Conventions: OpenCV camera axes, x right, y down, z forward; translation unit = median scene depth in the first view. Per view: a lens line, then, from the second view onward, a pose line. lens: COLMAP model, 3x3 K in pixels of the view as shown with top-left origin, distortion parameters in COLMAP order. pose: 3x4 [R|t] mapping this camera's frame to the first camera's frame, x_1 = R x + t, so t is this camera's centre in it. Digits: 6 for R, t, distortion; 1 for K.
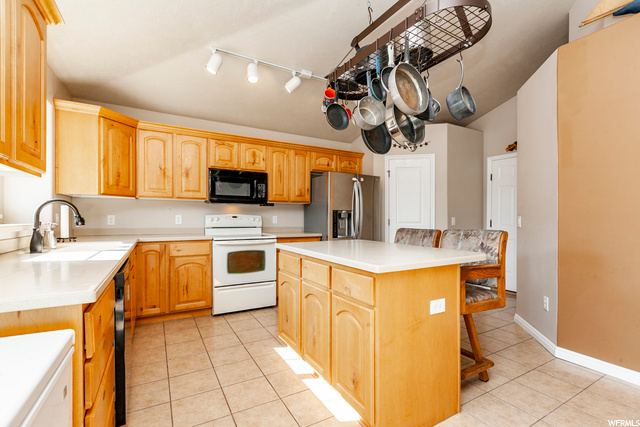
lens RADIAL K [[295.5, 0, 319.9], [0, 295.5, 221.7], [0, 0, 1]] dist [-0.000103, 0.000032]
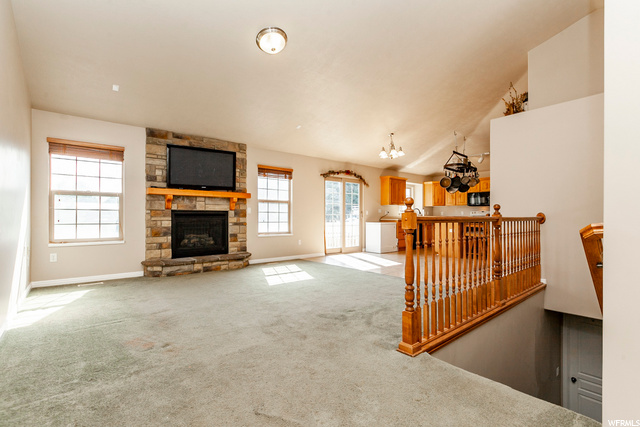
lens RADIAL K [[294.3, 0, 320.0], [0, 294.3, 213.5], [0, 0, 1]] dist [0.000777, 0.000060]
pose [[0.185276, -0.014558, -0.982579, 2.203985], [-0.012058, 0.999781, -0.017086, 0.067197], [0.982613, 0.015013, 0.185060, -0.875343]]
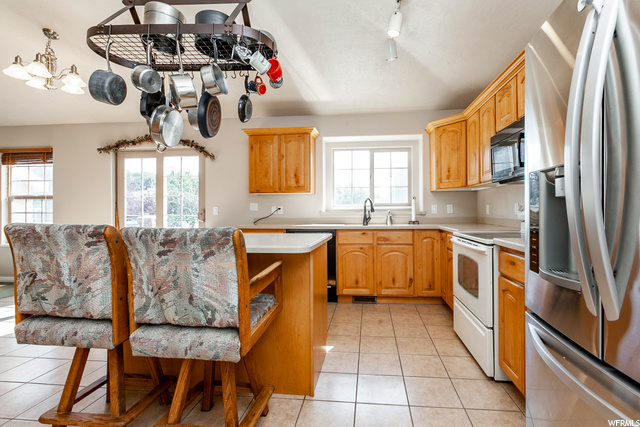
lens RADIAL K [[296.7, 0, 341.8], [0, 296.7, 207.1], [0, 0, 1]] dist [-0.001304, 0.000021]
pose [[-0.574188, -0.017249, -0.818542, 0.477082], [-0.009901, 0.999851, -0.014124, 0.006232], [0.818664, -0.000005, -0.574273, 1.260660]]
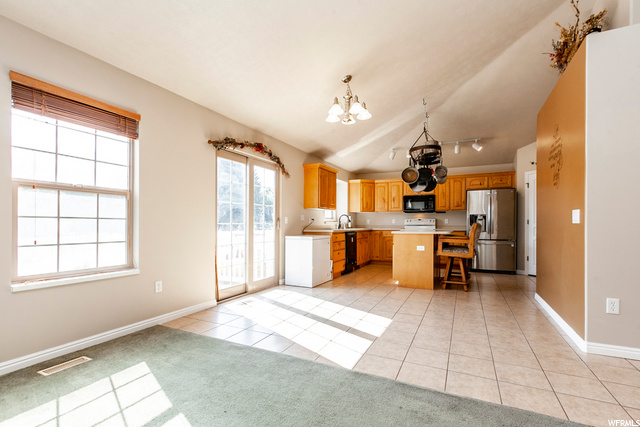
lens RADIAL K [[295.5, 0, 319.9], [0, 295.5, 221.7], [0, 0, 1]] dist [-0.000103, 0.000032]
pose [[0.559313, -0.010865, -0.828885, 1.144966], [-0.008786, 0.999780, -0.019034, 0.047543], [0.828910, 0.017929, 0.559095, -0.725400]]
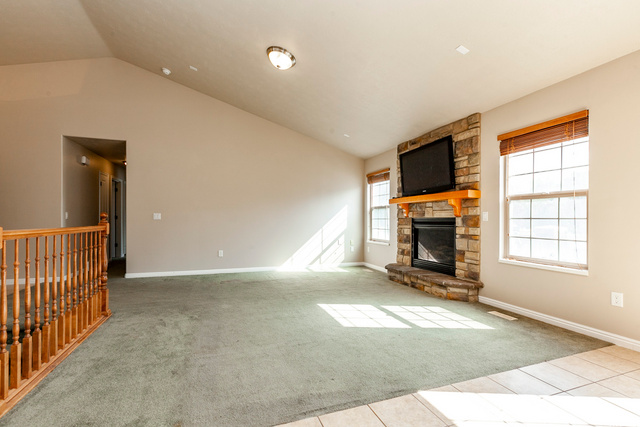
lens RADIAL K [[295.5, 0, 319.9], [0, 295.5, 221.7], [0, 0, 1]] dist [-0.000103, 0.000032]
pose [[-0.984443, -0.010692, 0.175380, 0.720959], [-0.007766, 0.999819, 0.017360, 0.027659], [-0.175533, 0.015728, -0.984348, 0.271506]]
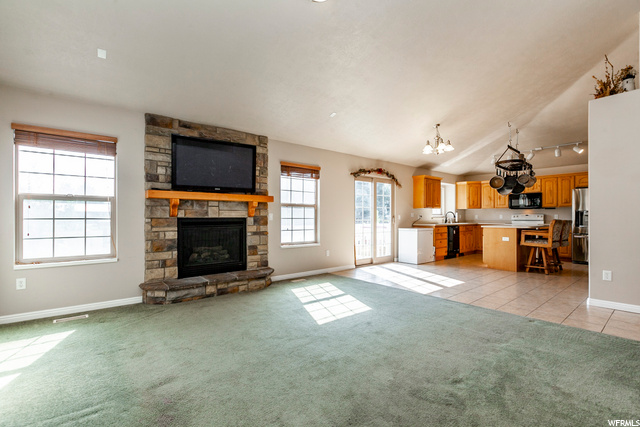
lens RADIAL K [[291.5, 0, 320.0], [0, 291.5, 213.5], [0, 0, 1]] dist [0.000274, -0.000039]
pose [[0.176197, -0.016128, -0.984223, 1.836771], [-0.010495, 0.999778, -0.018262, 0.029609], [0.984299, 0.013547, 0.175988, -0.987300]]
